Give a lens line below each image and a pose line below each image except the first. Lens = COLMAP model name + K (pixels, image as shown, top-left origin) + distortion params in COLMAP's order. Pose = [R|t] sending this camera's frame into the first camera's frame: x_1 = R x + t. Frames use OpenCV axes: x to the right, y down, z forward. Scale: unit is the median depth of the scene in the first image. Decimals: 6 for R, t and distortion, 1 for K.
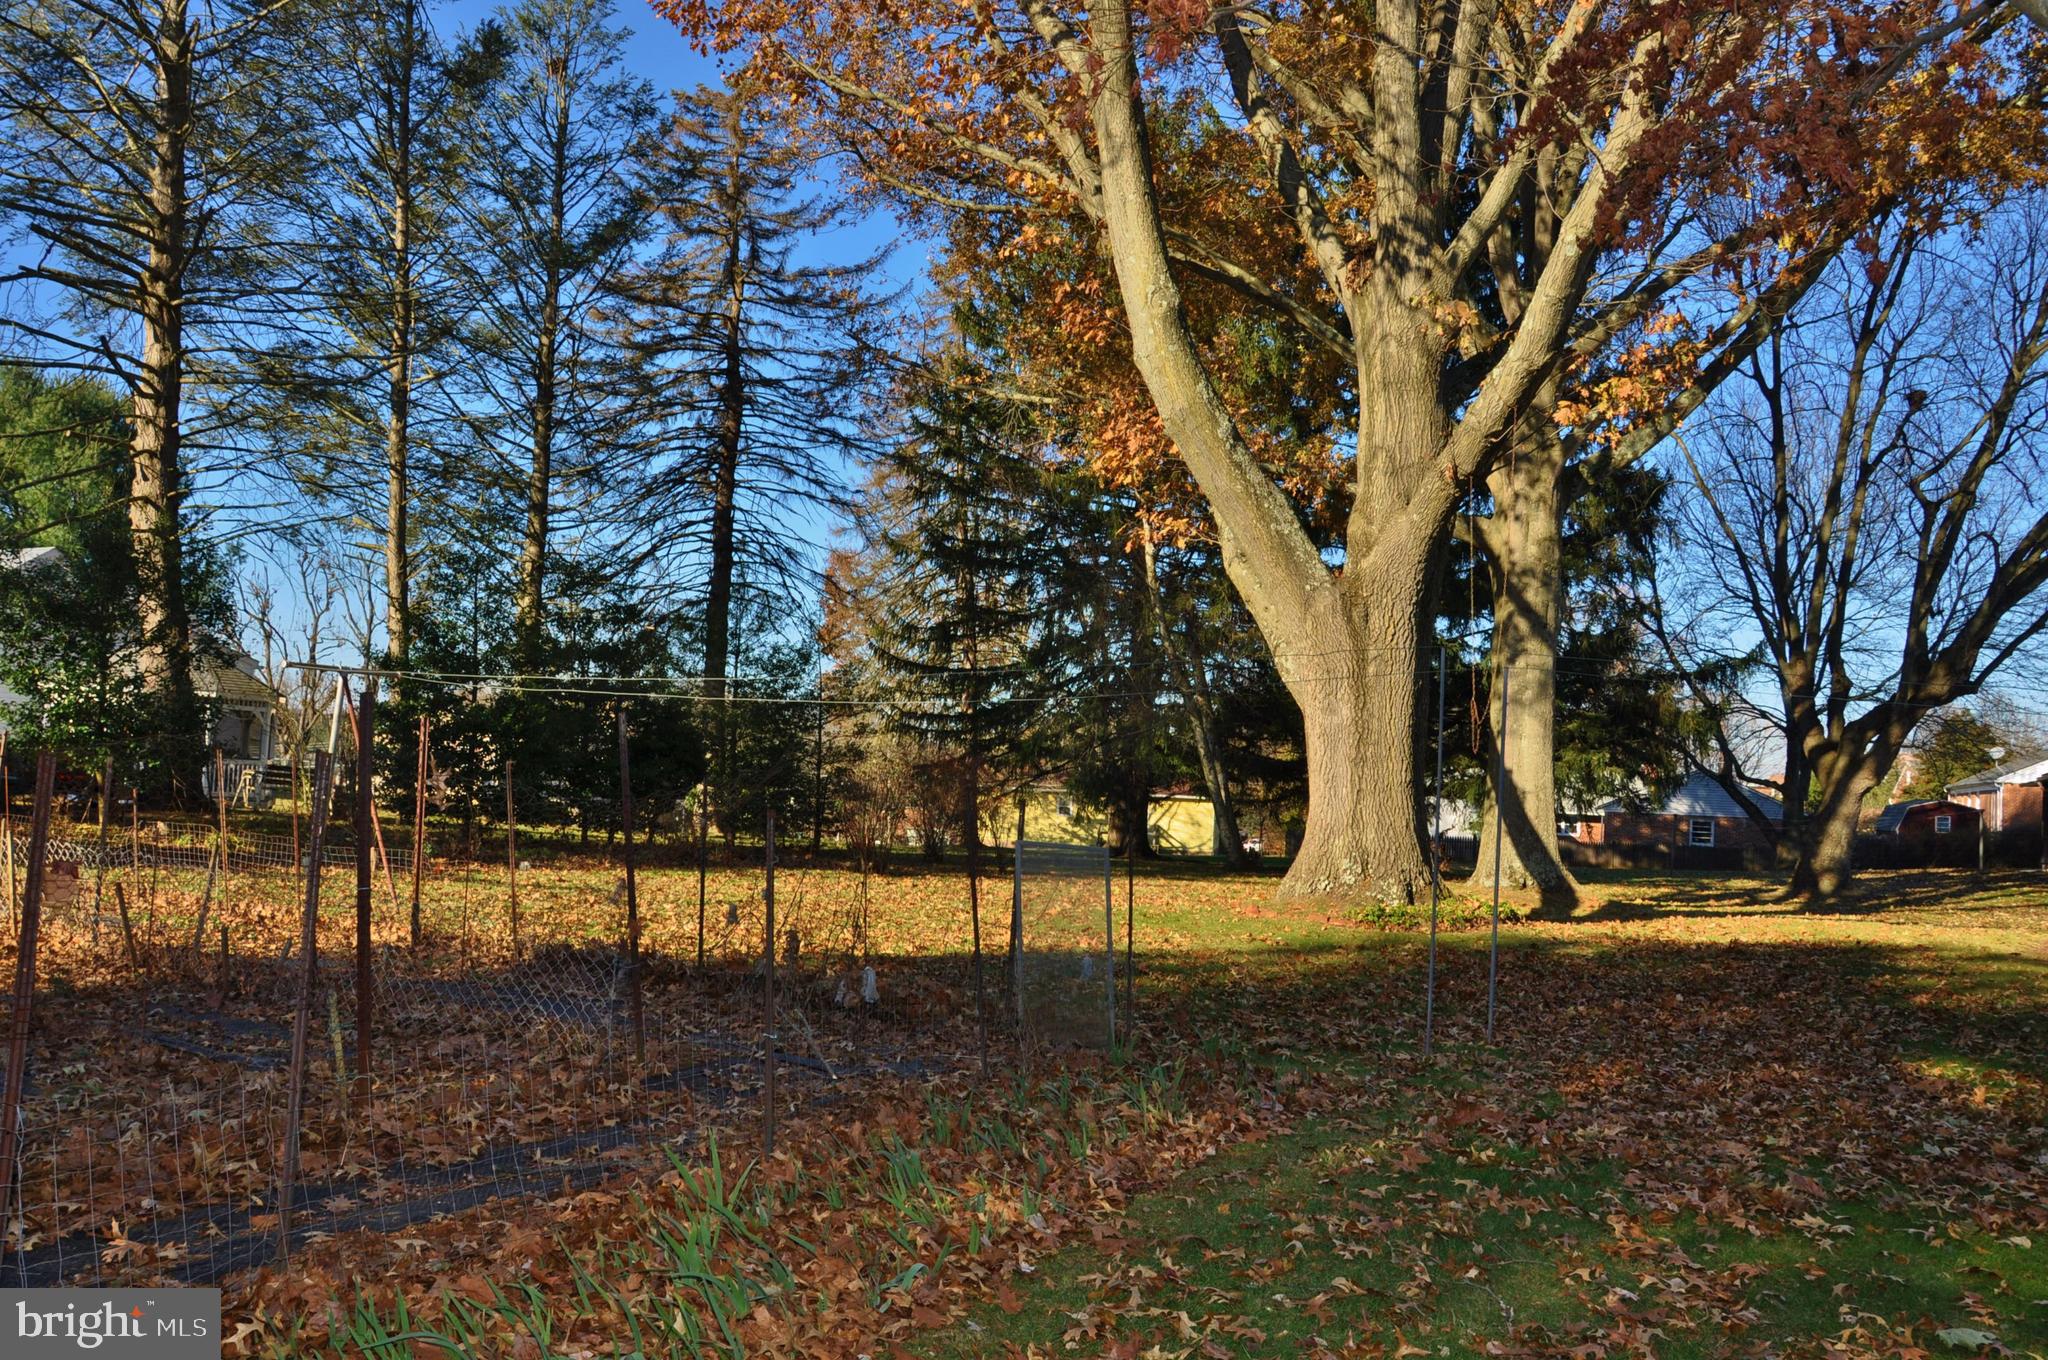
lens RADIAL K [[1607.0, 0, 1018.1], [0, 1607.0, 701.1], [0, 0, 1]] dist [-0.154143, 0.124814]
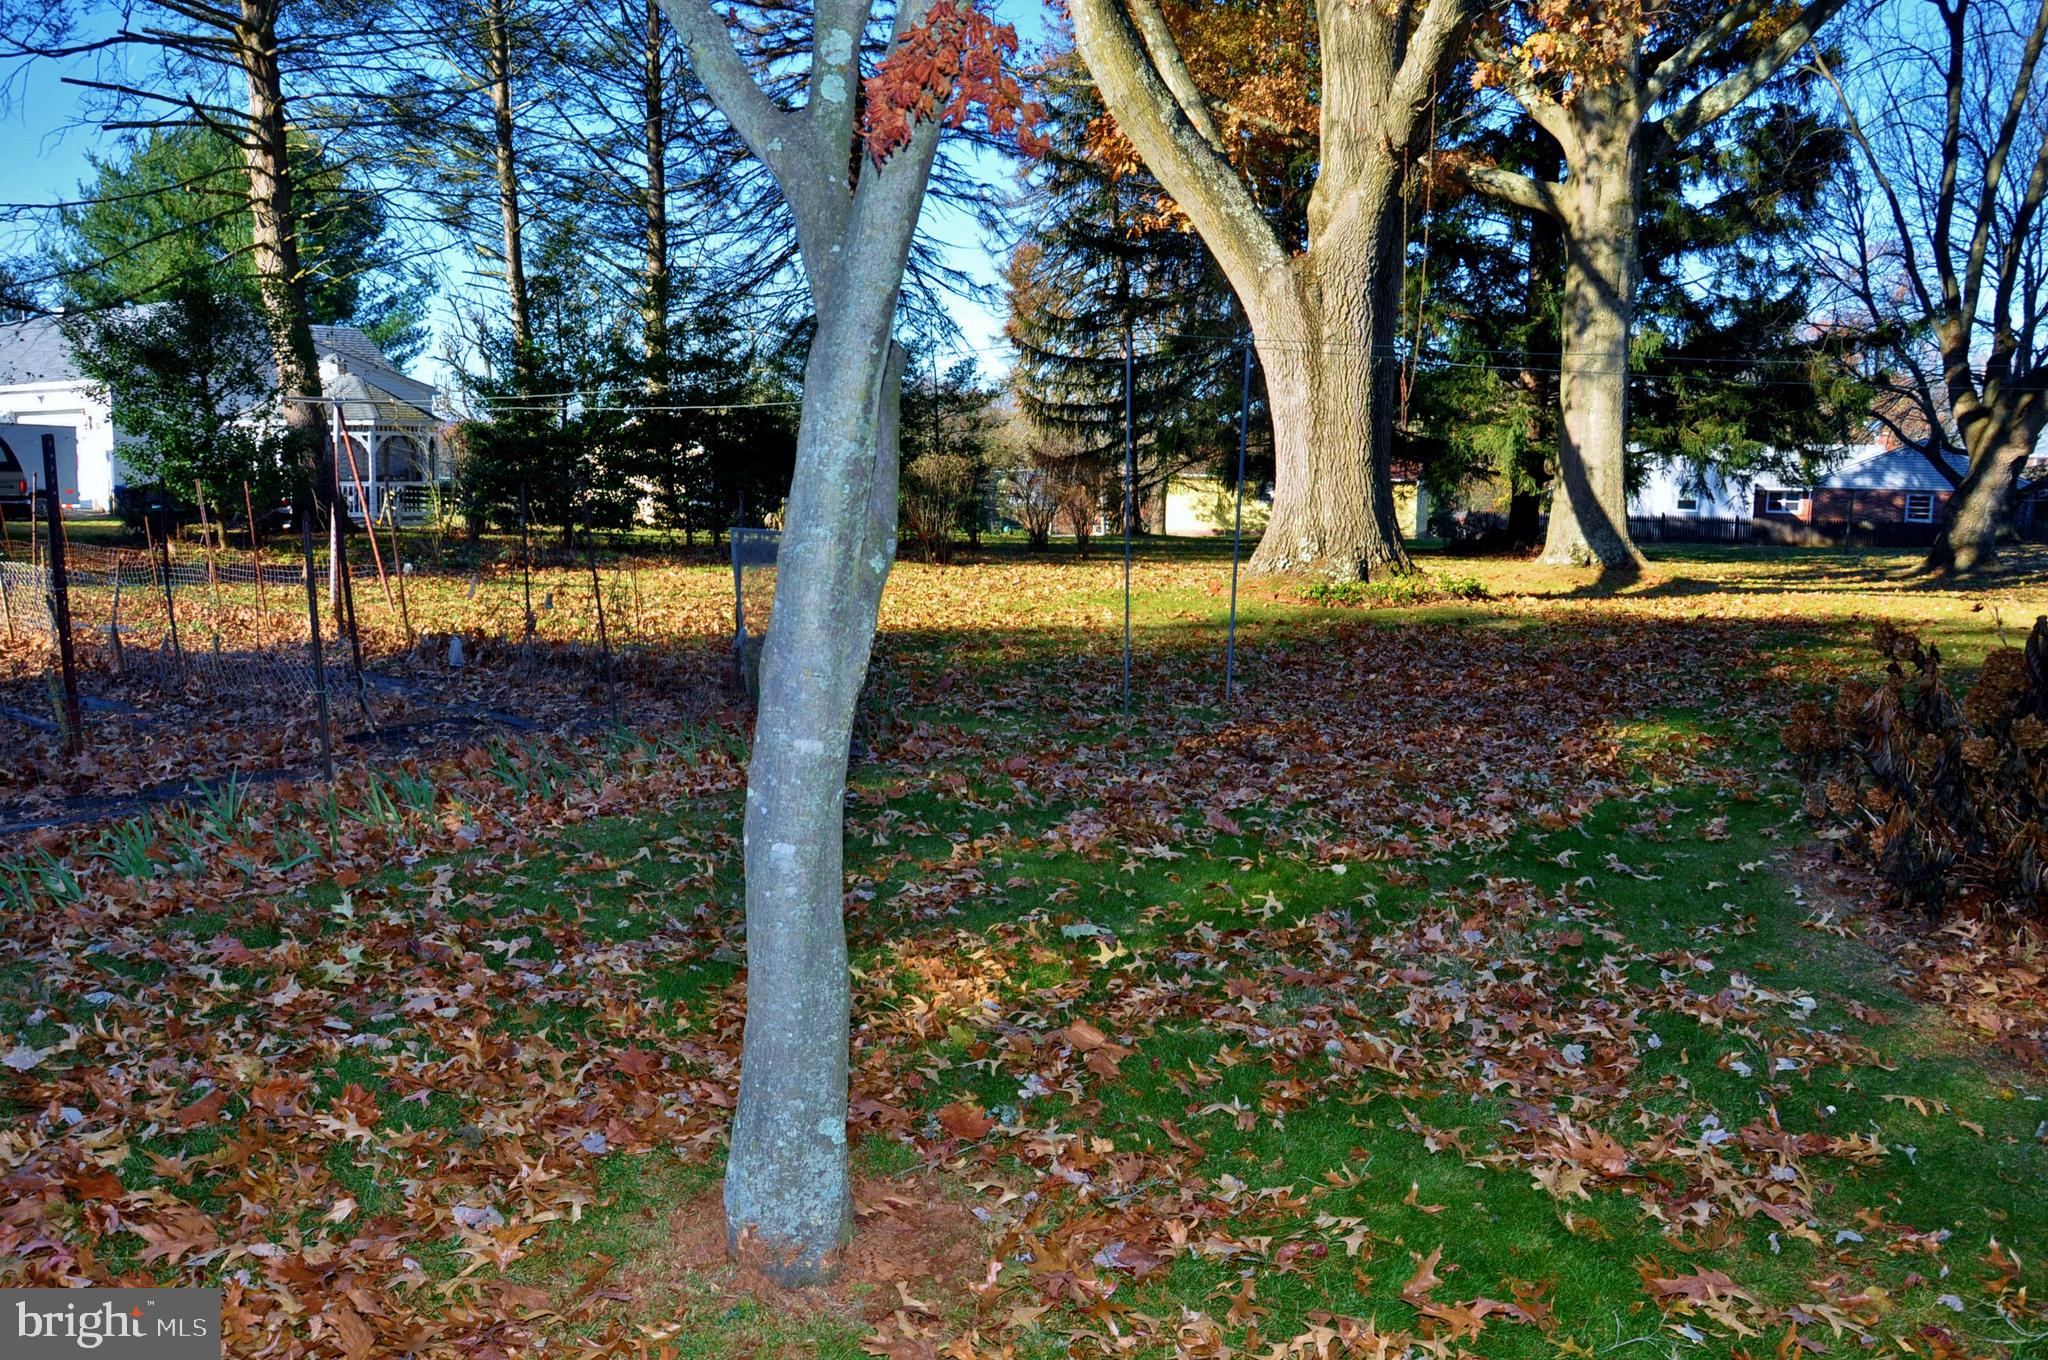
lens RADIAL K [[1607.0, 0, 1017.8], [0, 1607.0, 687.6], [0, 0, 1]] dist [-0.154143, 0.124814]
pose [[0.987422, -0.014271, -0.157464, 0.118680], [0.042793, 0.982870, 0.179264, 0.001326], [0.152209, -0.183747, 0.971118, -0.024470]]
